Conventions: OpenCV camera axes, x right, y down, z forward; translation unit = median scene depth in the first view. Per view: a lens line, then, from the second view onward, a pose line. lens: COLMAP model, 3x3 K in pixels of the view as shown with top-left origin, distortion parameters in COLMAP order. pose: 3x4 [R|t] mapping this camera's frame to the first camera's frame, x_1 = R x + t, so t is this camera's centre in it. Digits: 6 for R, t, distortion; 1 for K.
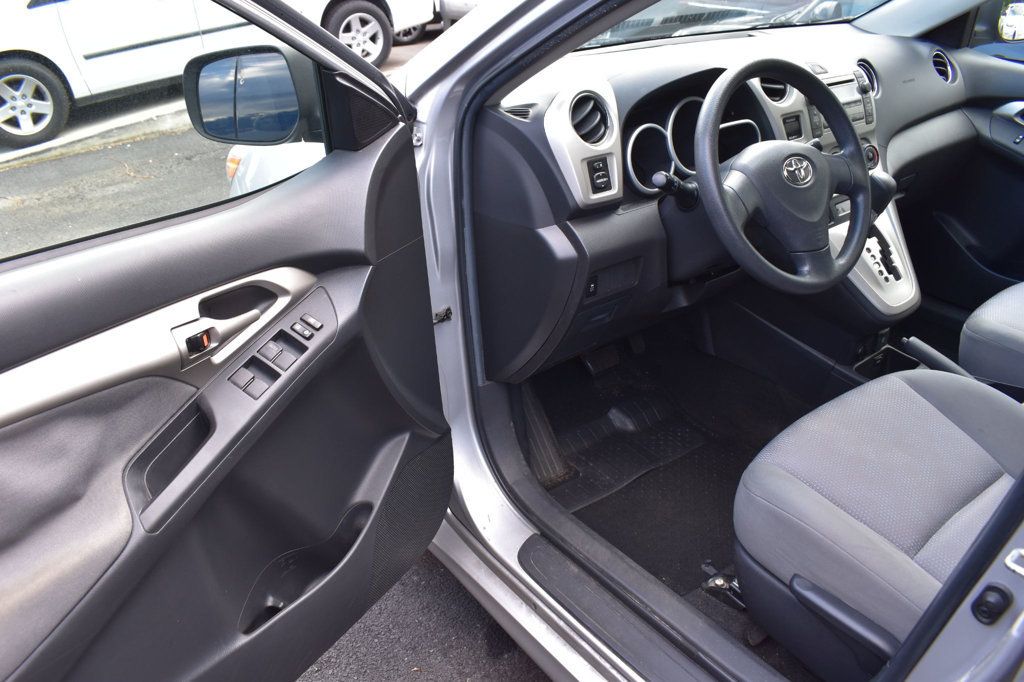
lens RADIAL K [[794.1, 0, 510.2], [0, 794.1, 343.2], [0, 0, 1]] dist [-0.084606, -0.001428]
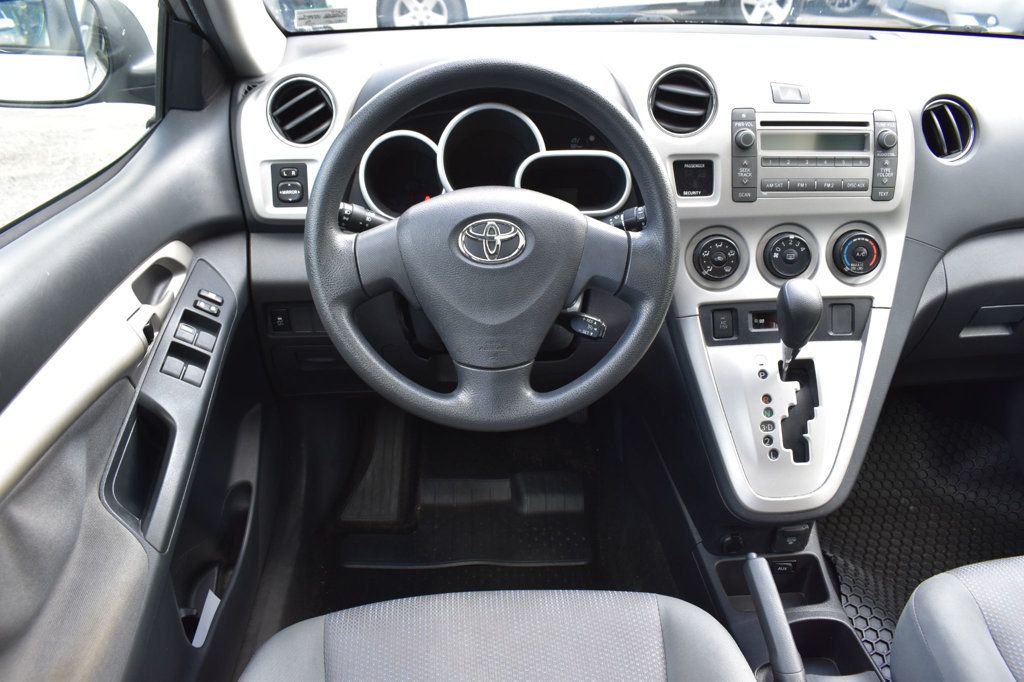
lens RADIAL K [[794.1, 0, 516.5], [0, 794.1, 343.9], [0, 0, 1]] dist [-0.084606, -0.001428]
pose [[0.828487, 0.311061, -0.465673, 0.584325], [-0.283403, 0.950089, 0.130437, -0.189326], [0.483004, 0.023908, 0.875292, 0.363281]]
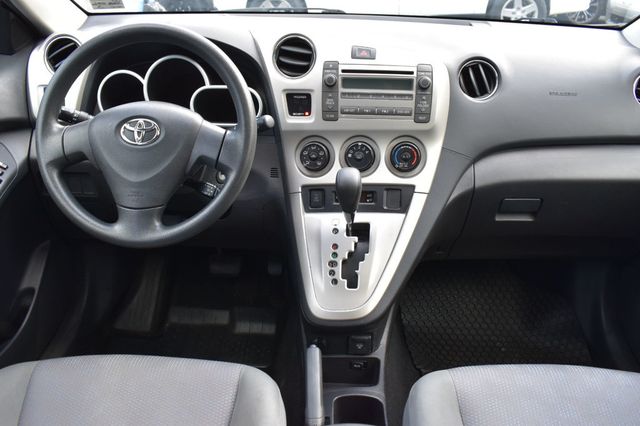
lens RADIAL K [[564.0, 0, 321.8], [0, 564.0, 217.6], [0, 0, 1]] dist [-0.072146, 0.000590]
pose [[0.778700, 0.321977, -0.538476, 0.823229], [-0.328608, 0.940440, 0.087122, -0.211246], [0.534455, 0.109106, 0.838125, 0.418675]]
